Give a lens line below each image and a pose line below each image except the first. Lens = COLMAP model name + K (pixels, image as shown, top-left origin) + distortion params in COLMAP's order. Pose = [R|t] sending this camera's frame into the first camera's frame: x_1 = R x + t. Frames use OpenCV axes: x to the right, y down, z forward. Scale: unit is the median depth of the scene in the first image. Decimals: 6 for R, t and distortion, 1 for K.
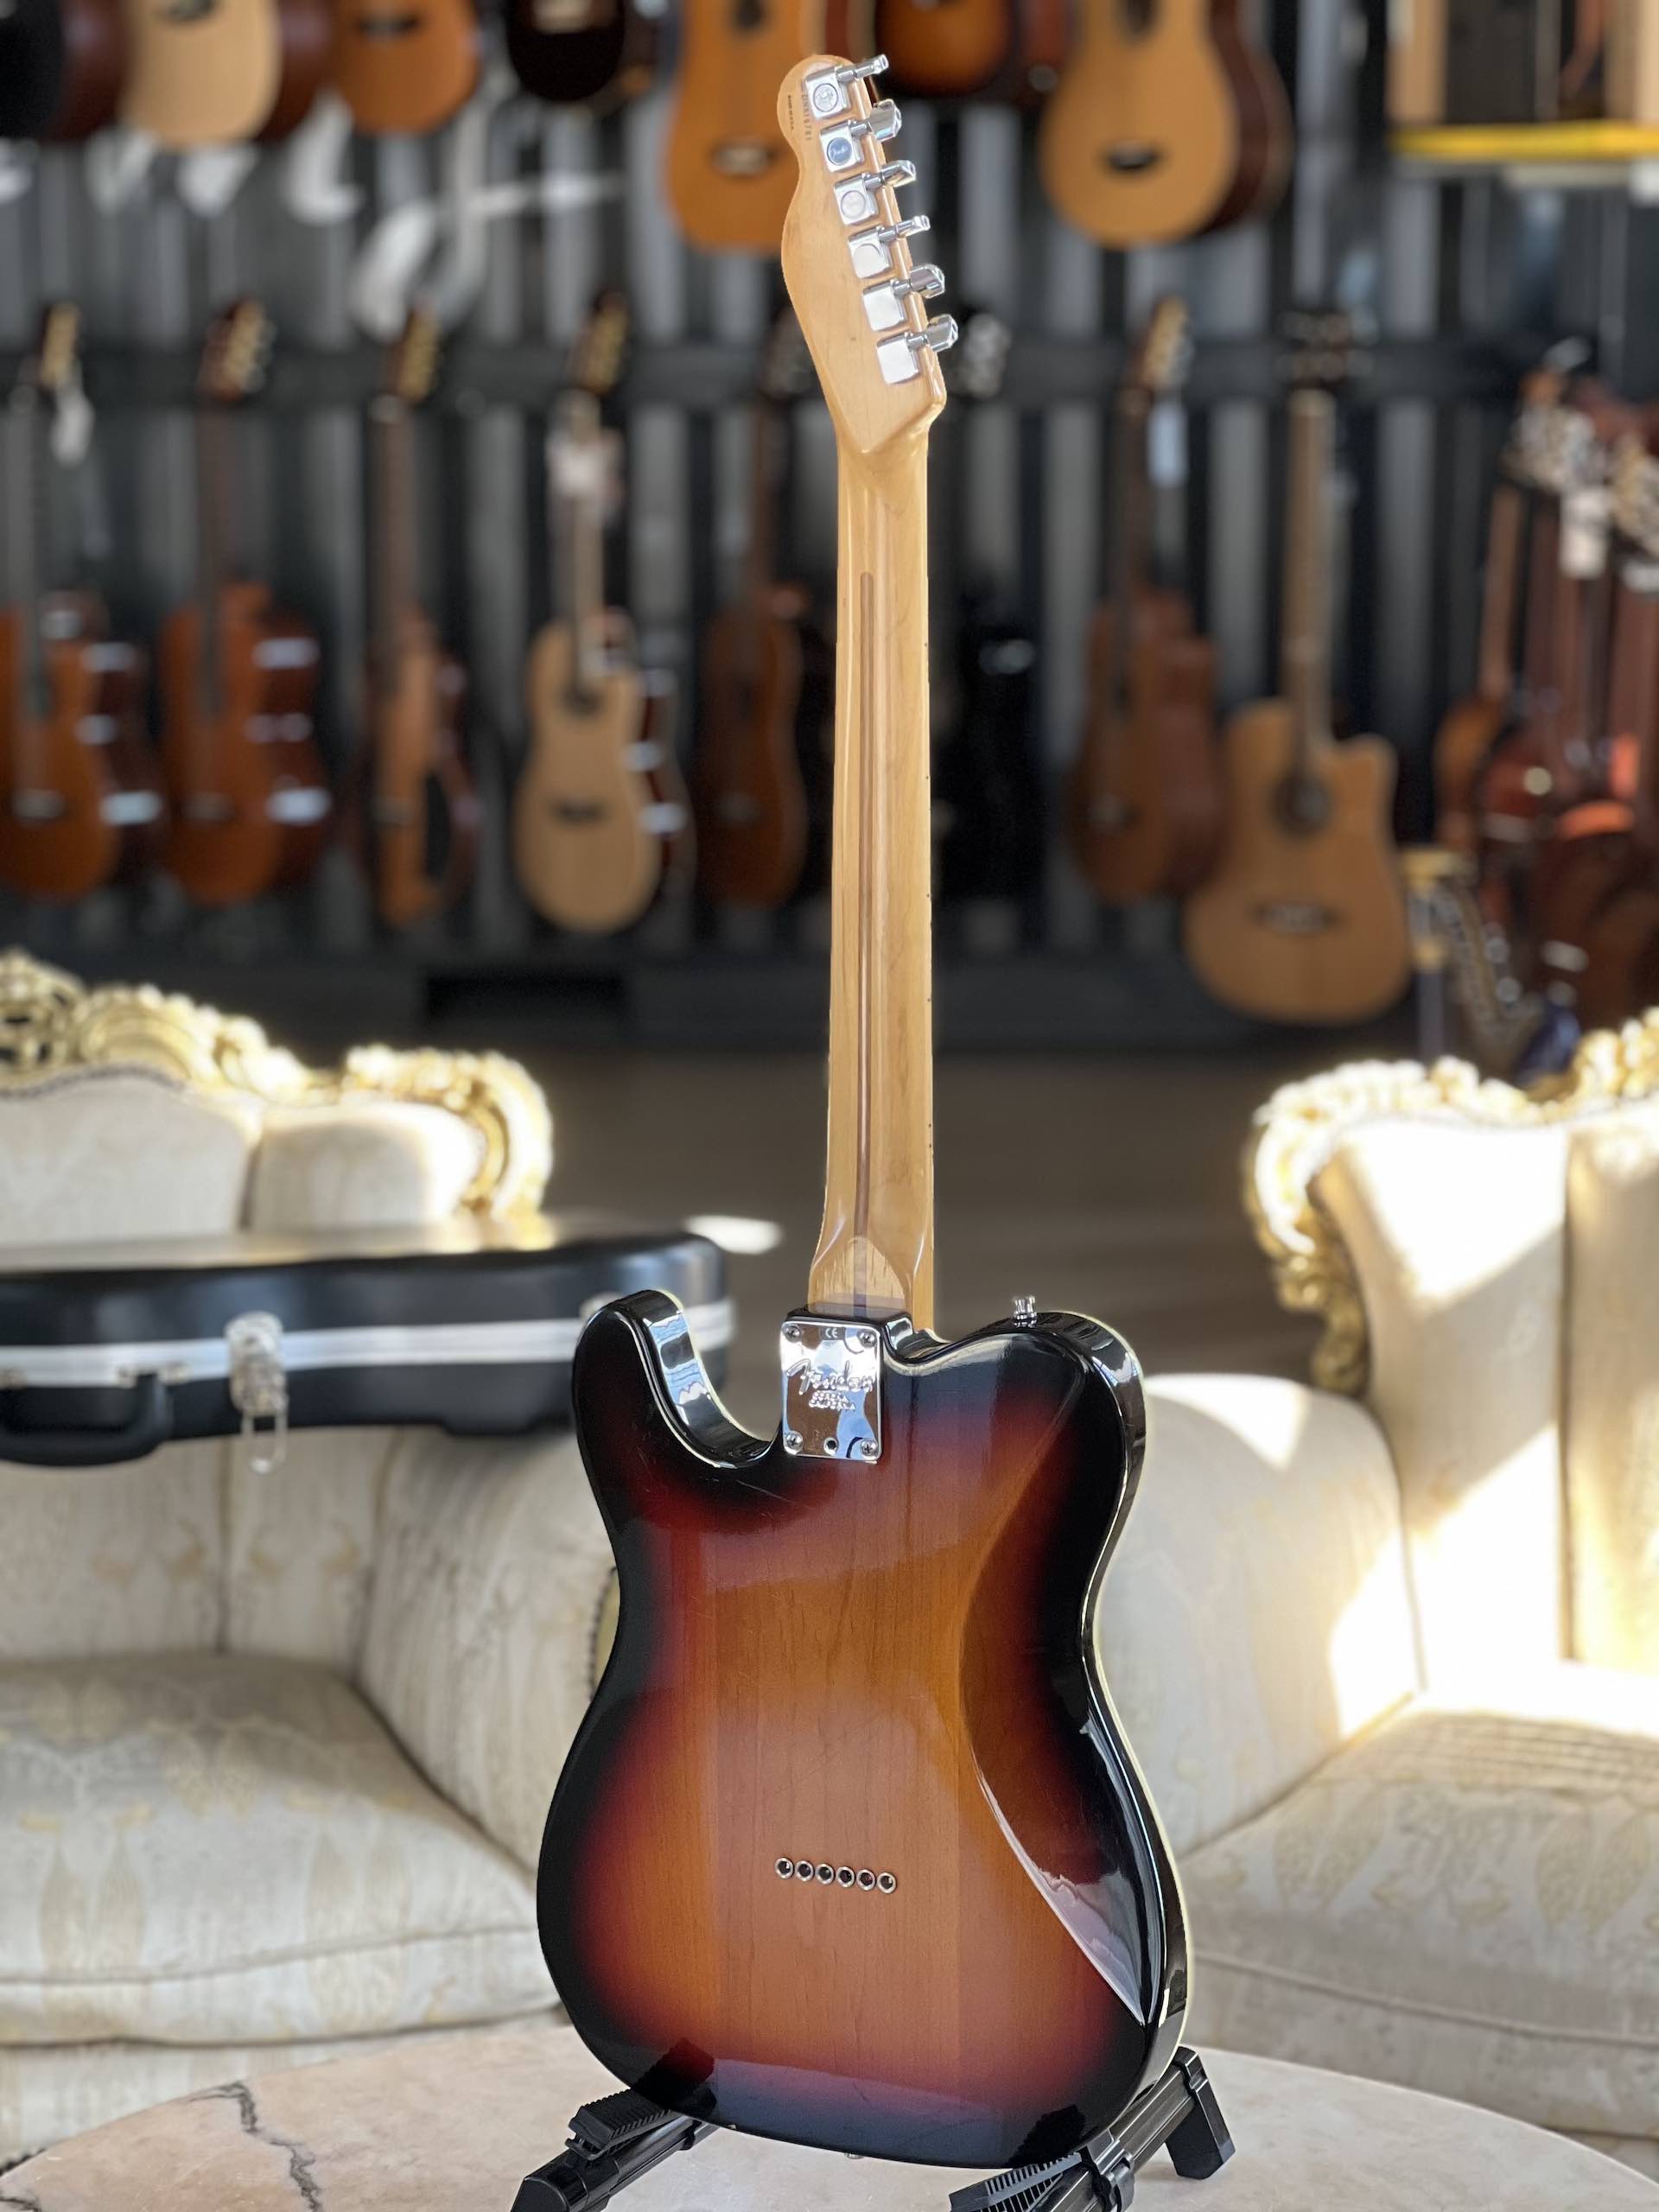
lens RADIAL K [[4941.4, 0, 829.5], [0, 4941.4, 1106.0], [0, 0, 1]] dist [-0.170398, 4.765246]
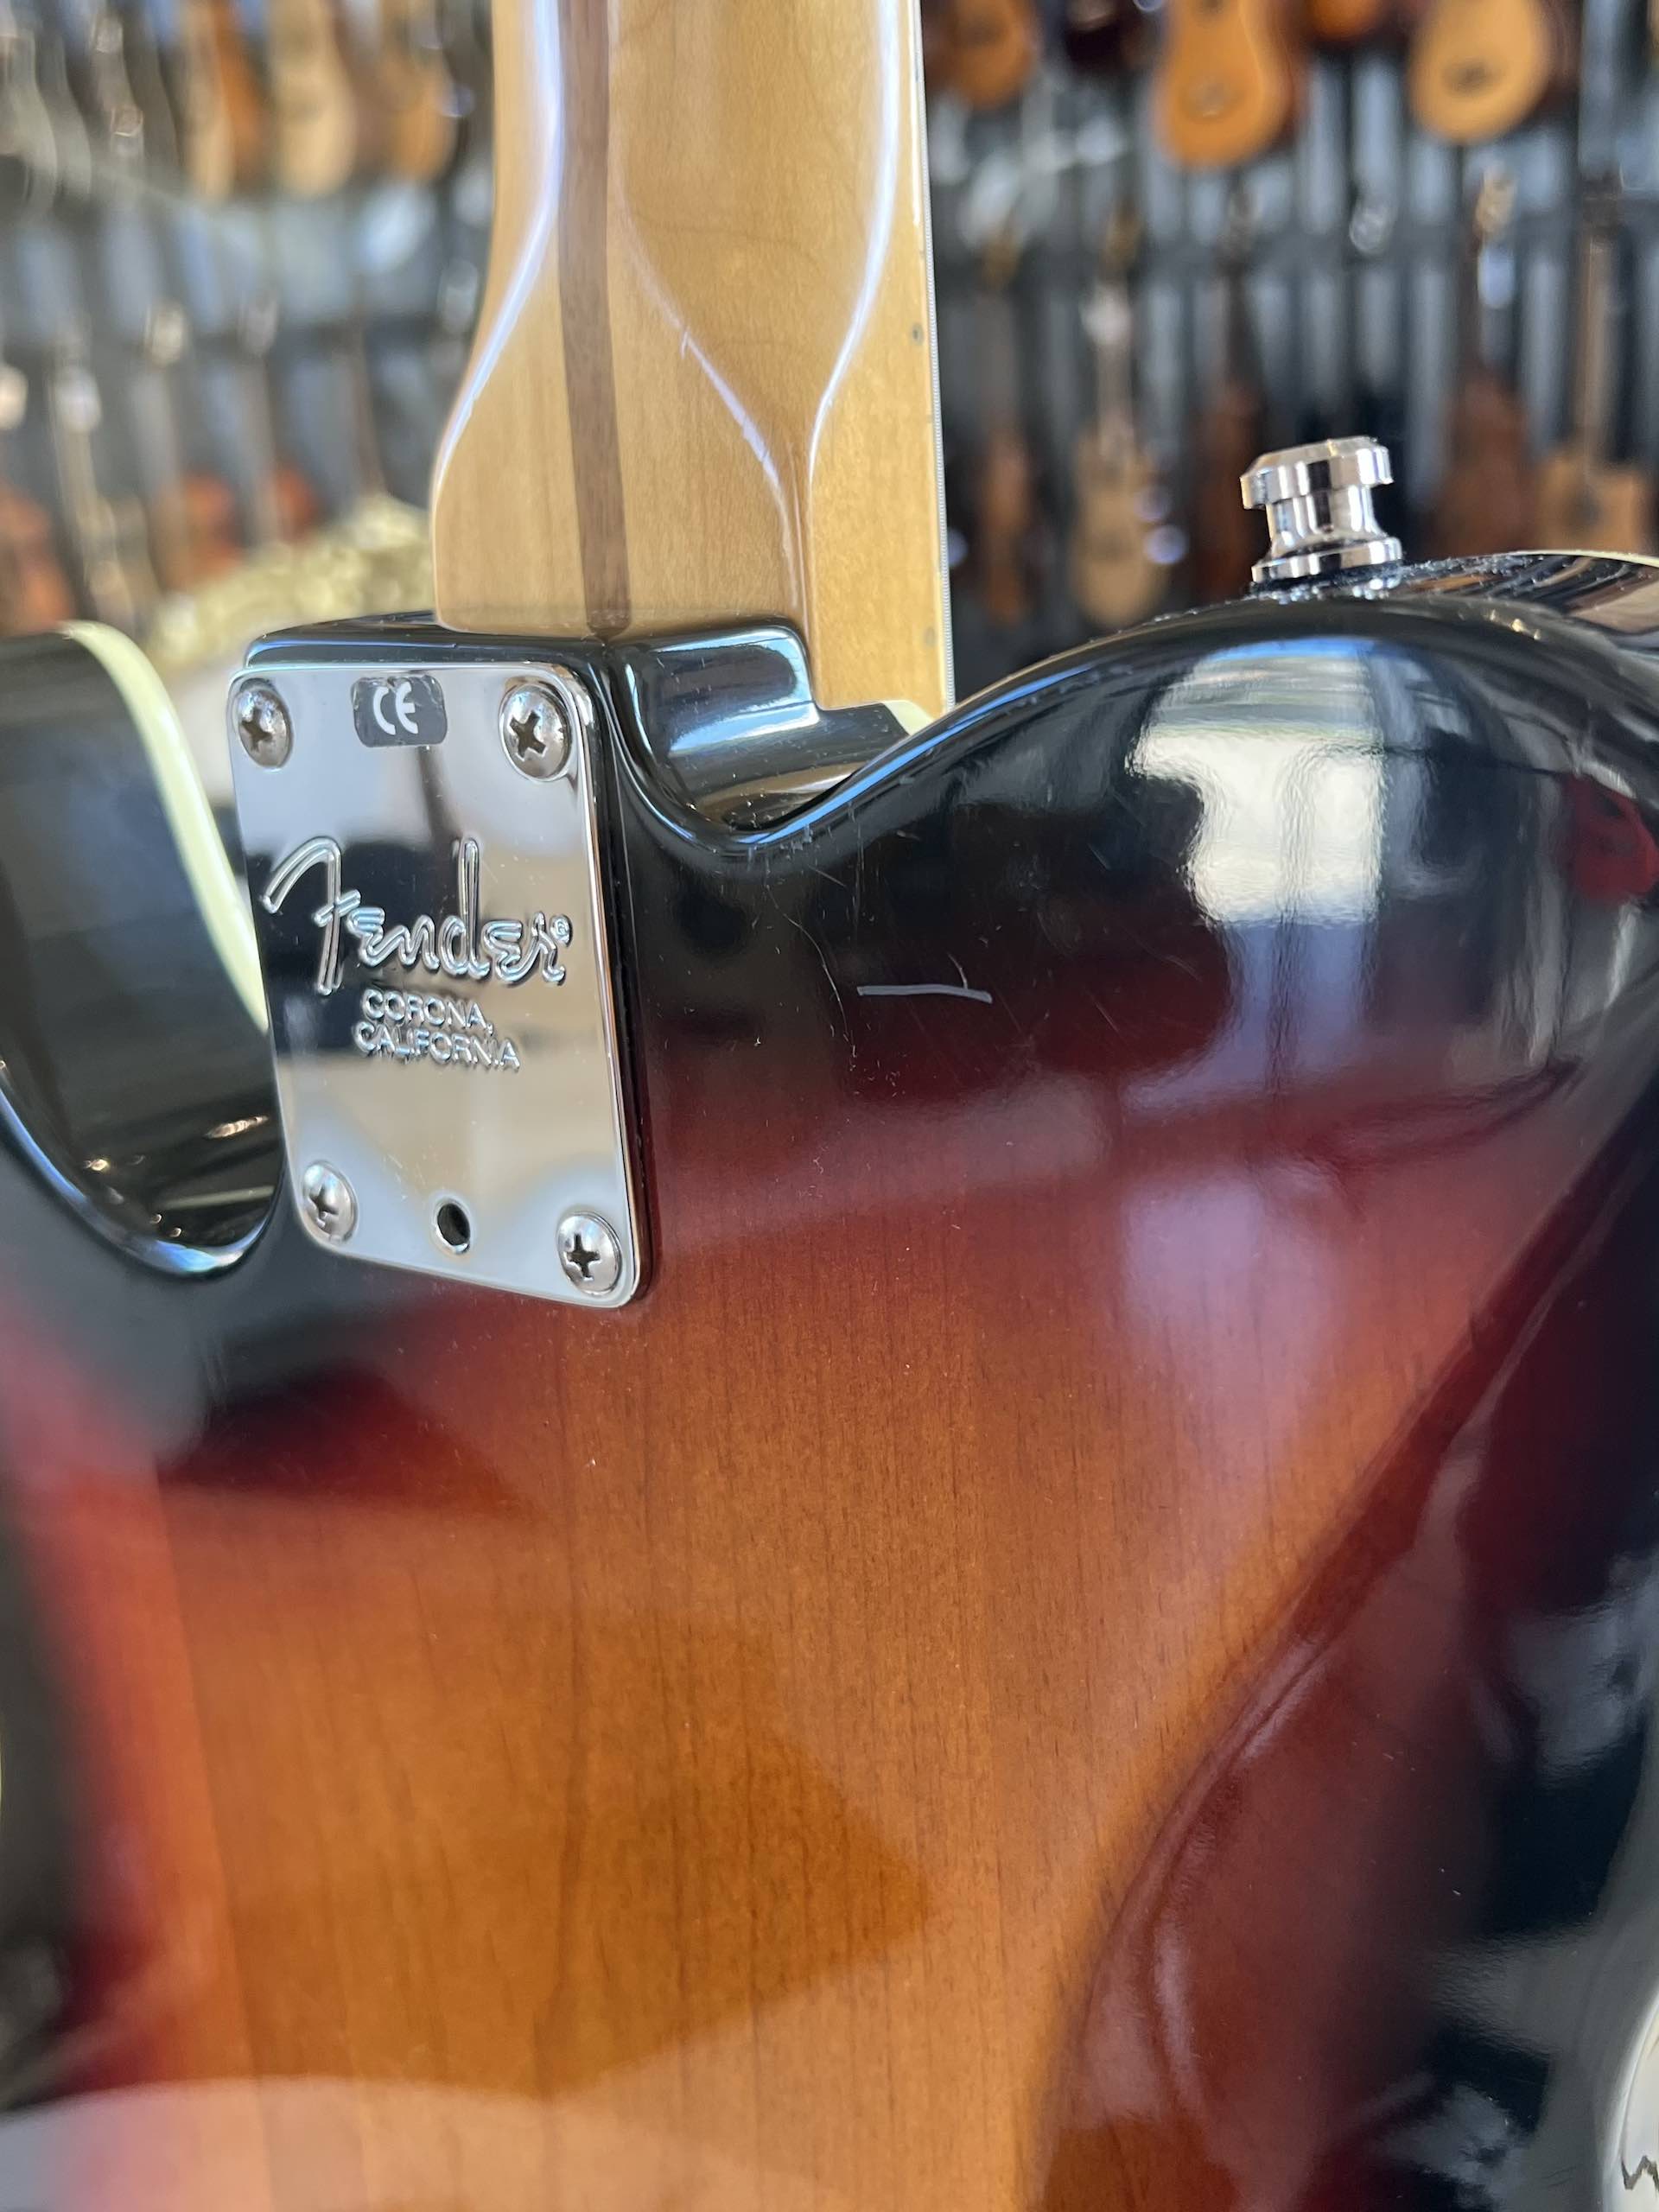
lens RADIAL K [[2108.2, 0, 829.5], [0, 2108.2, 1106.0], [0, 0, 1]] dist [-0.065246, 0.006955]
pose [[0.974881, 0.007636, -0.222594, 0.037061], [0.026156, 0.988571, 0.148470, 0.047872], [0.221183, -0.150563, 0.963540, 0.875575]]
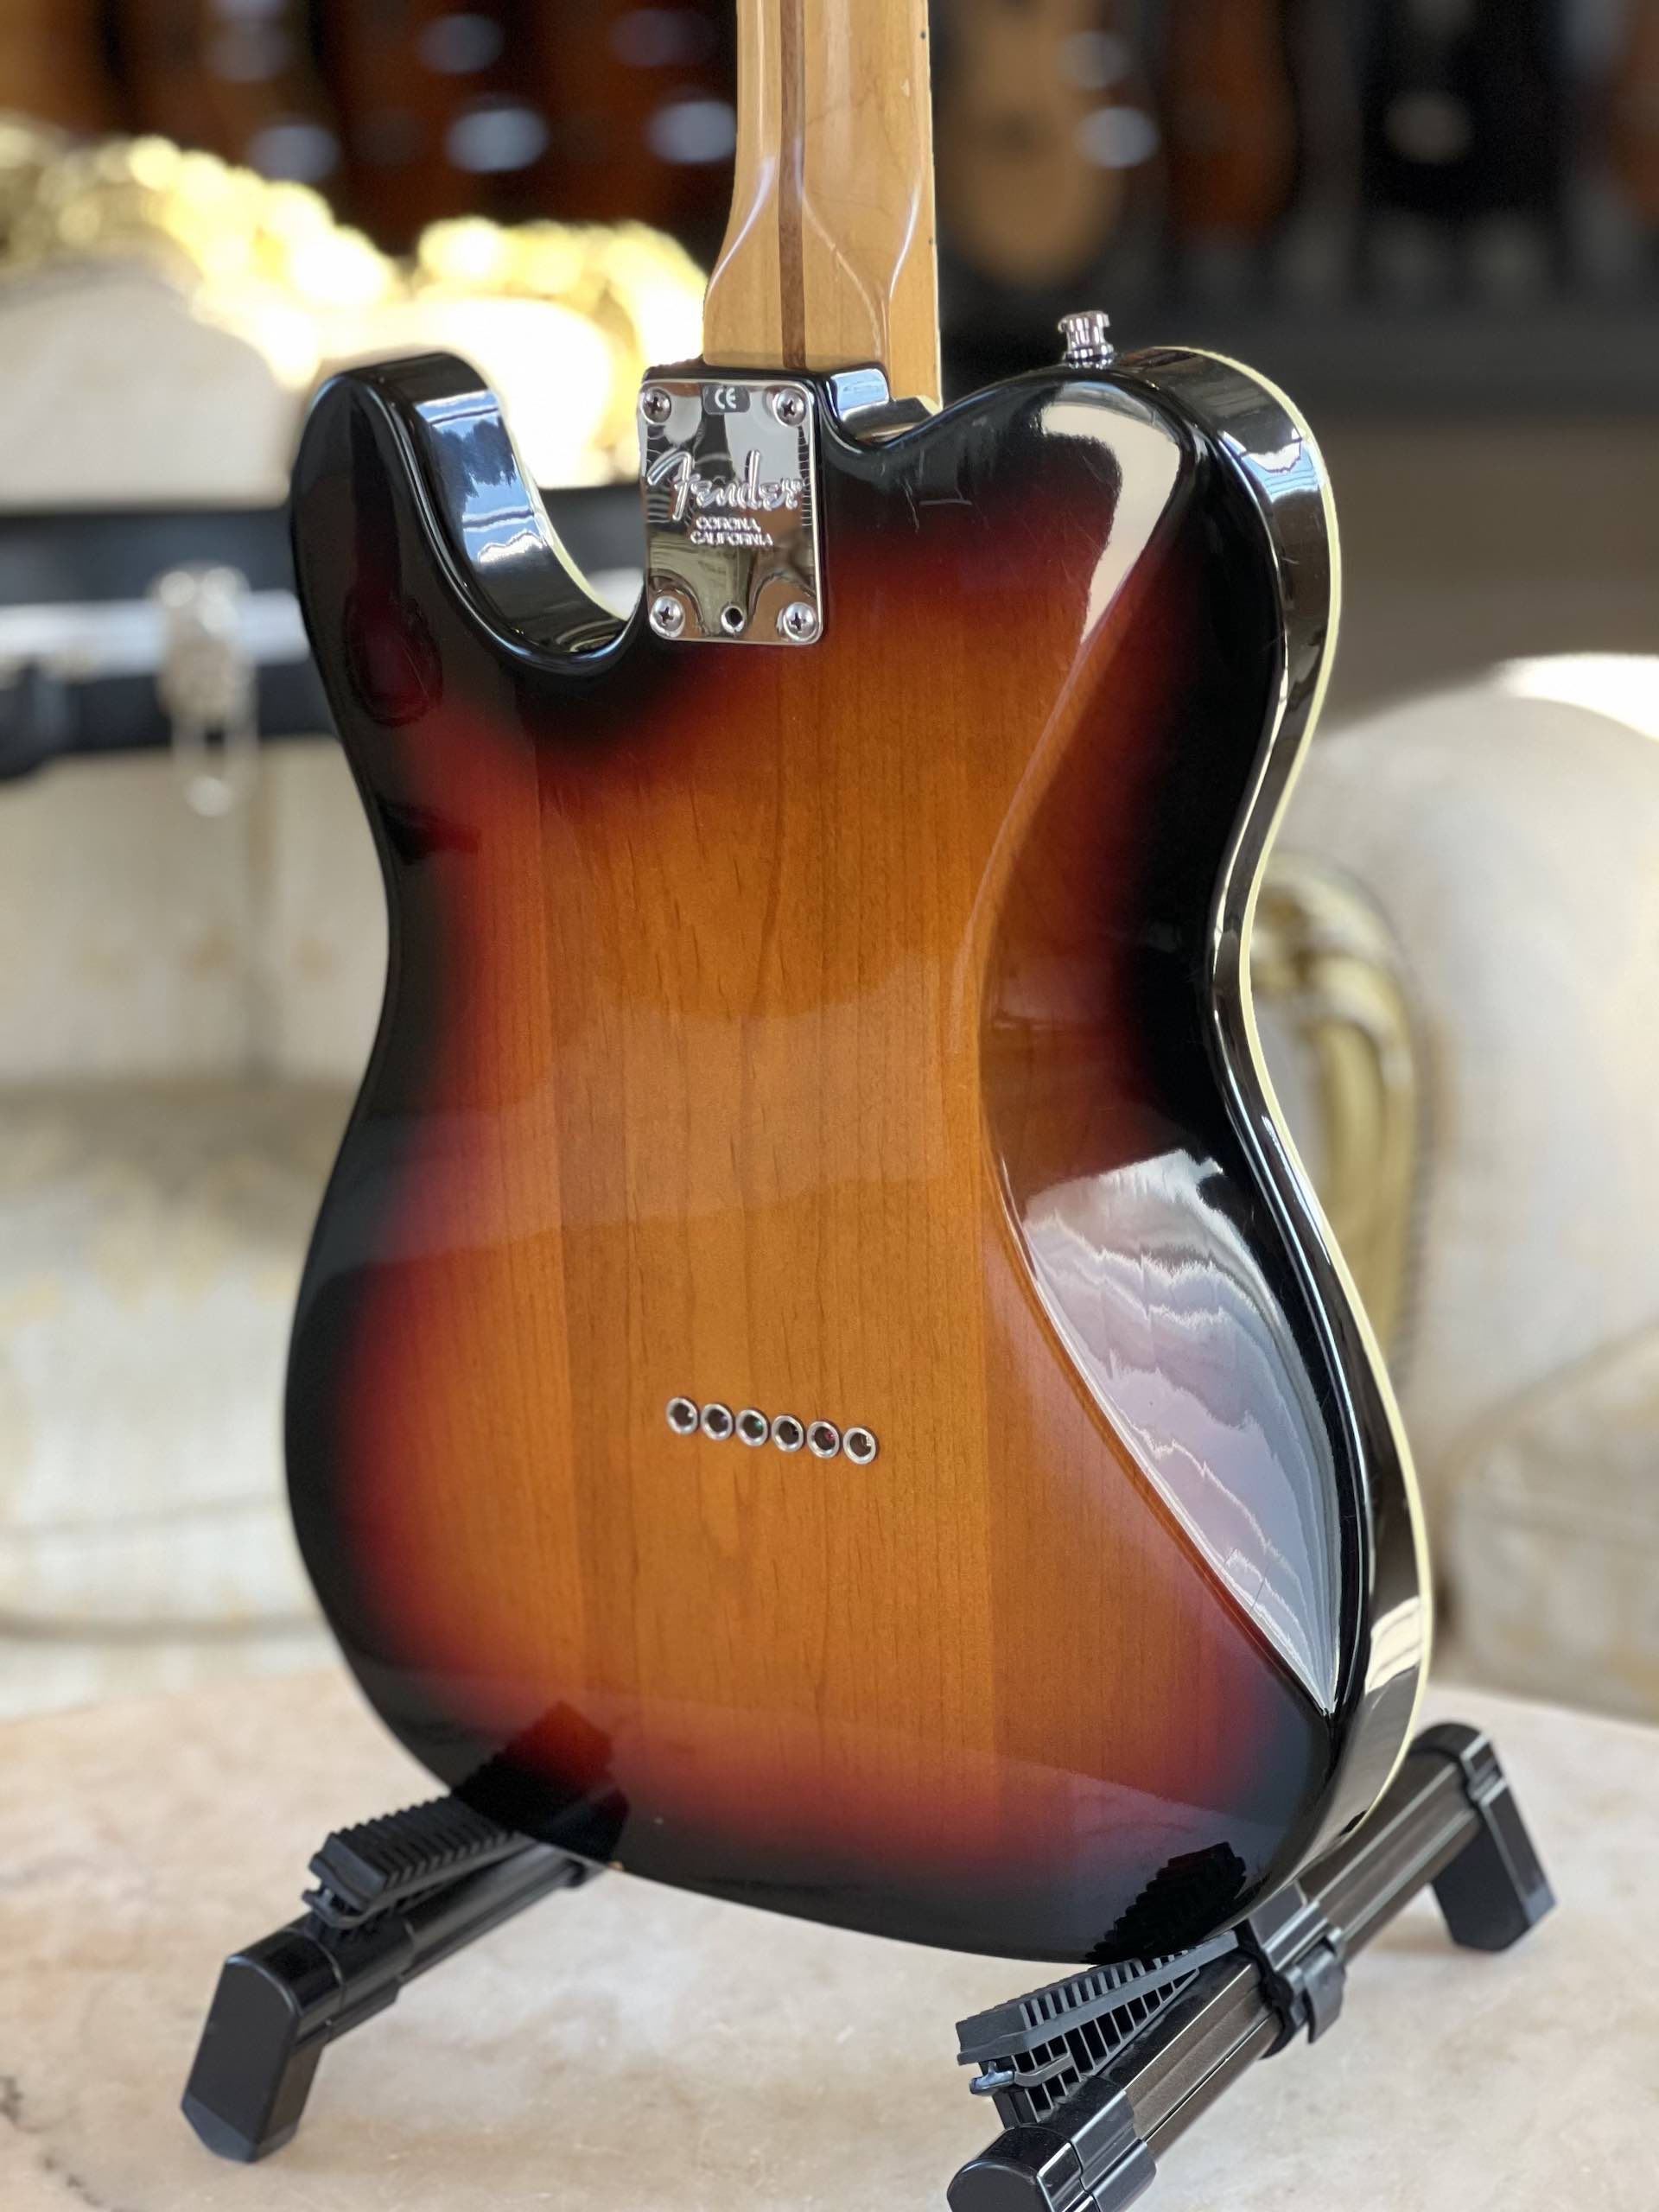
lens RADIAL K [[4941.4, 0, 829.5], [0, 4941.4, 1106.0], [0, 0, 1]] dist [-0.170398, 4.765246]
pose [[0.992611, -0.000557, -0.121338, 0.071115], [0.013341, 0.994428, 0.104575, 0.063053], [0.120603, -0.105421, 0.987087, 0.462417]]
